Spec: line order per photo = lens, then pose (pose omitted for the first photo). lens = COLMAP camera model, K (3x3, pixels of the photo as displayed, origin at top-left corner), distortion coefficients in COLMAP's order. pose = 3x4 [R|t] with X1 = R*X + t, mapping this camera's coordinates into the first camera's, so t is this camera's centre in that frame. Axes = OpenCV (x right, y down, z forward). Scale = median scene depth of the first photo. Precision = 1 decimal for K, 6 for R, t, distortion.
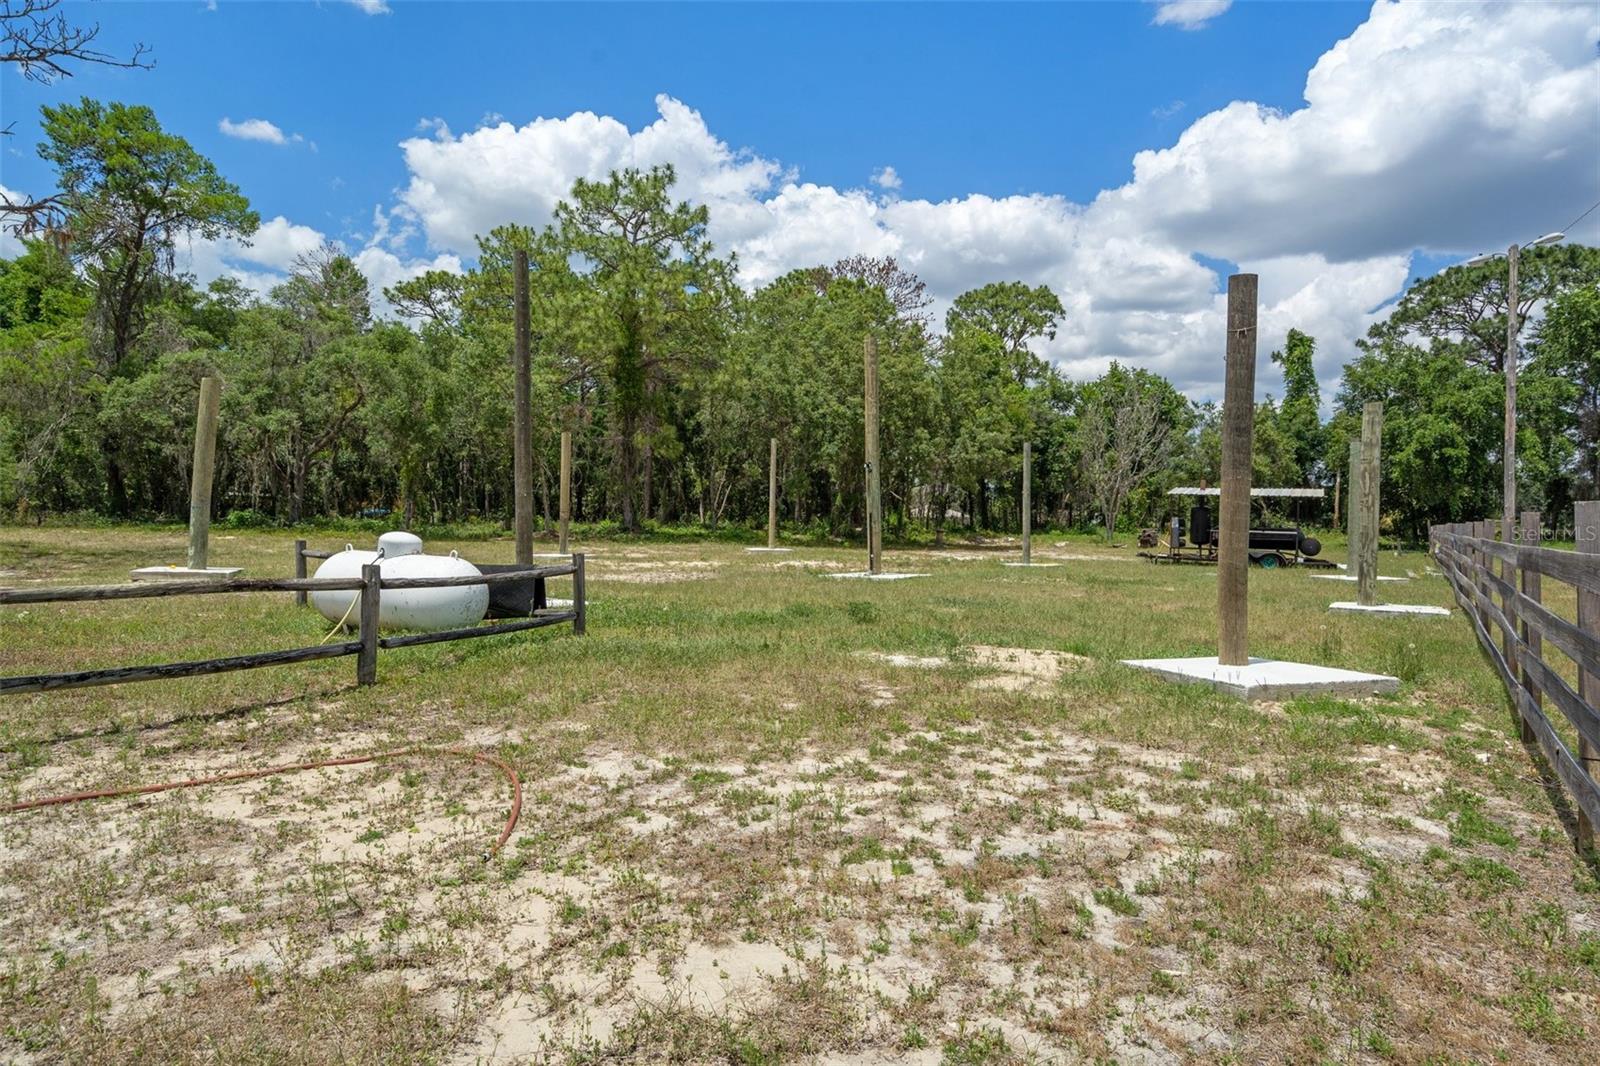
lens RADIAL K [[924.2, 0, 794.0], [0, 924.2, 522.5], [0, 0, 1]] dist [-0.016534, 0.019244]
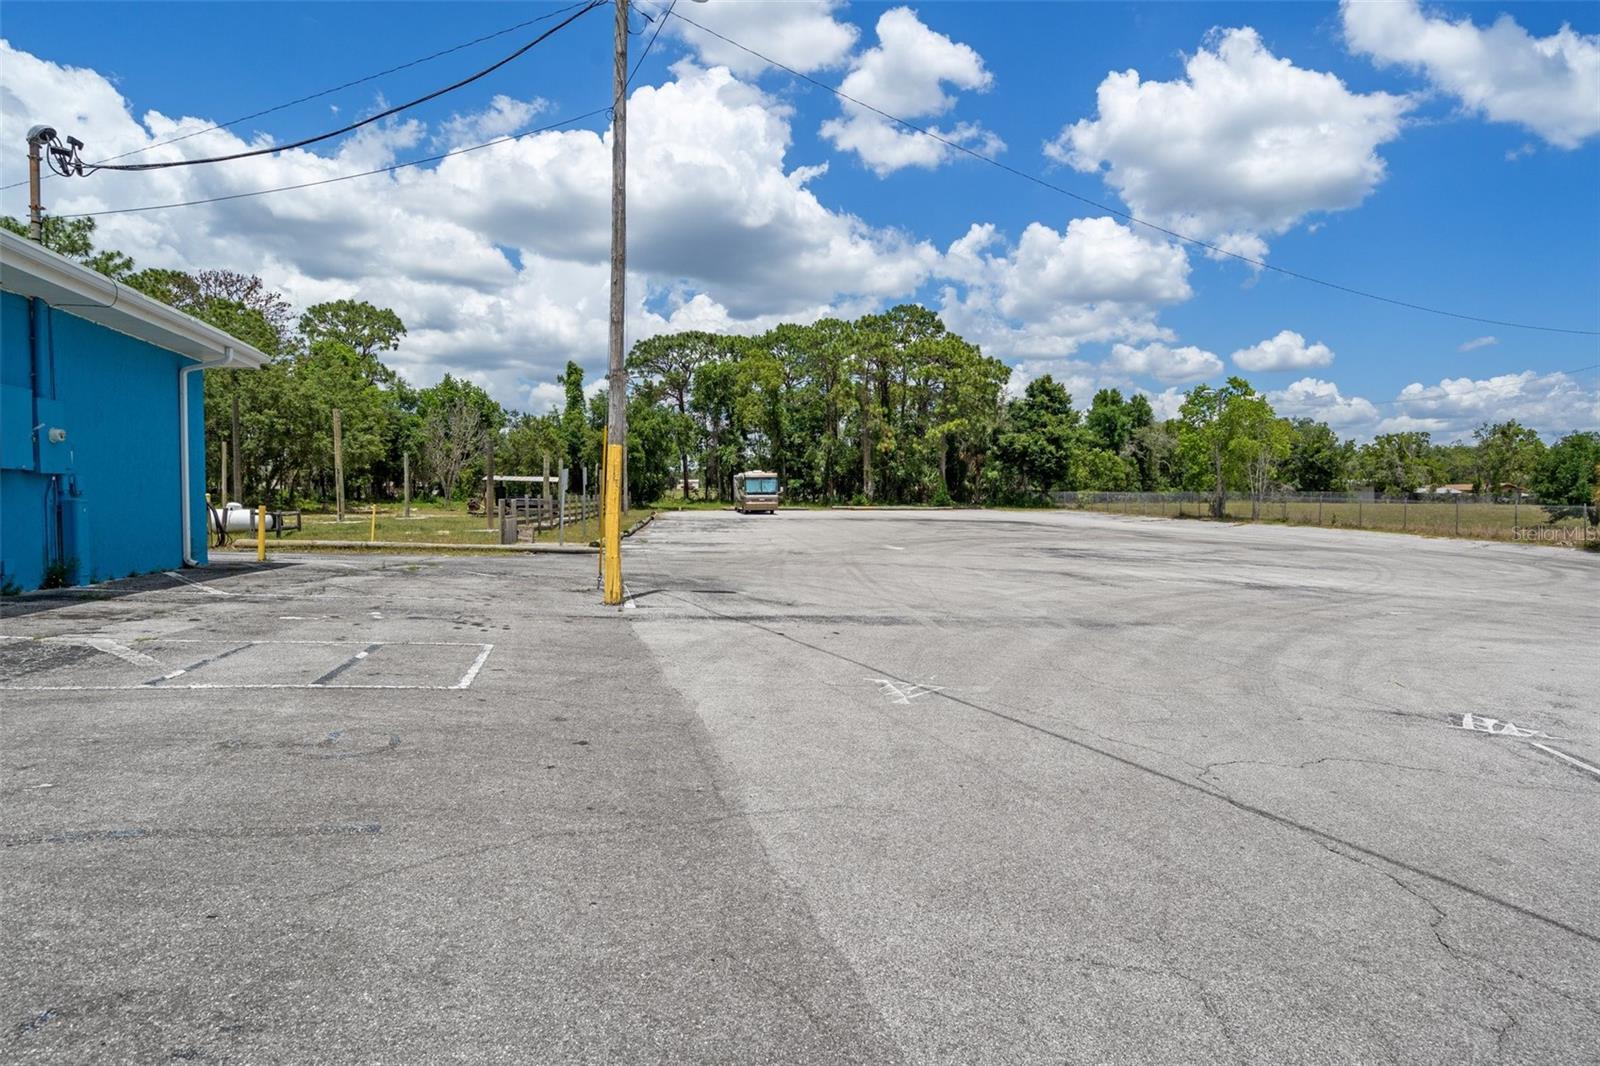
lens RADIAL K [[859.6, 0, 800.0], [0, 859.6, 533.0], [0, 0, 1]] dist [0.007136, 0.000600]
pose [[0.749097, -0.036976, 0.661428, -0.133643], [0.005662, 0.998762, 0.049422, -0.002180], [-0.662436, -0.033277, 0.748379, -0.365124]]
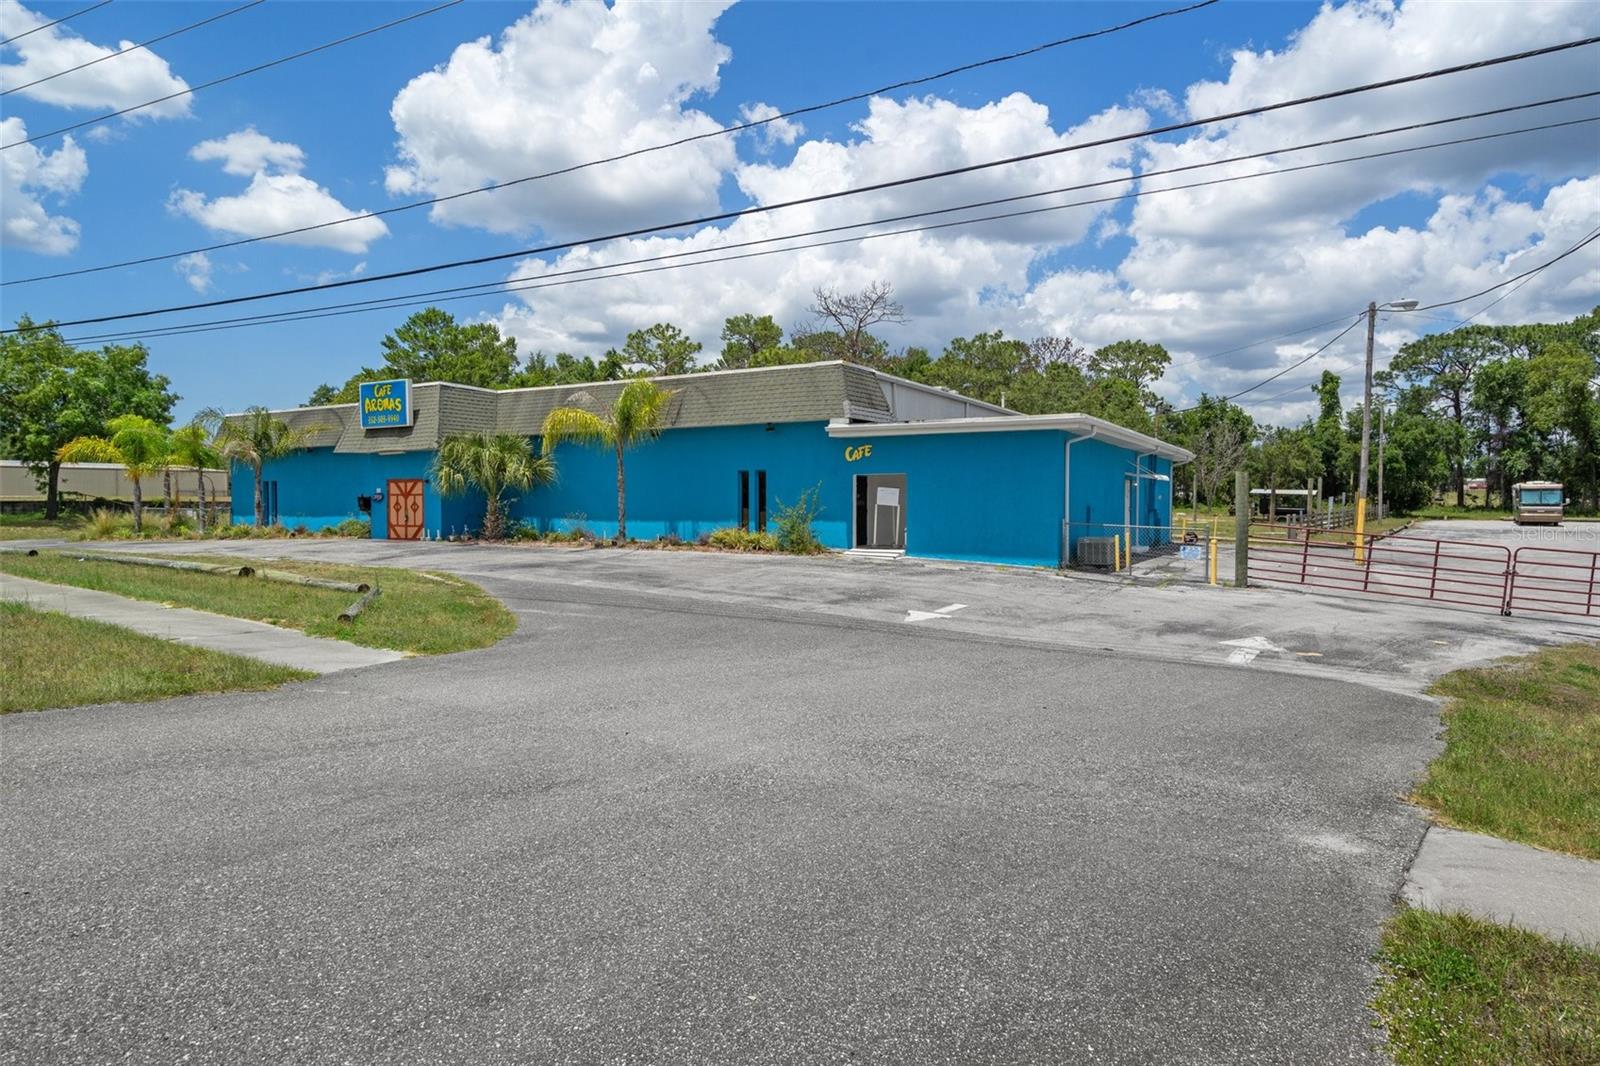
lens RADIAL K [[924.2, 0, 794.0], [0, 924.2, 522.5], [0, 0, 1]] dist [-0.016534, 0.019244]
pose [[0.998671, -0.004412, -0.051351, -0.319886], [0.006031, 0.999489, 0.031402, -0.017948], [0.051186, -0.031670, 0.998187, -0.709299]]
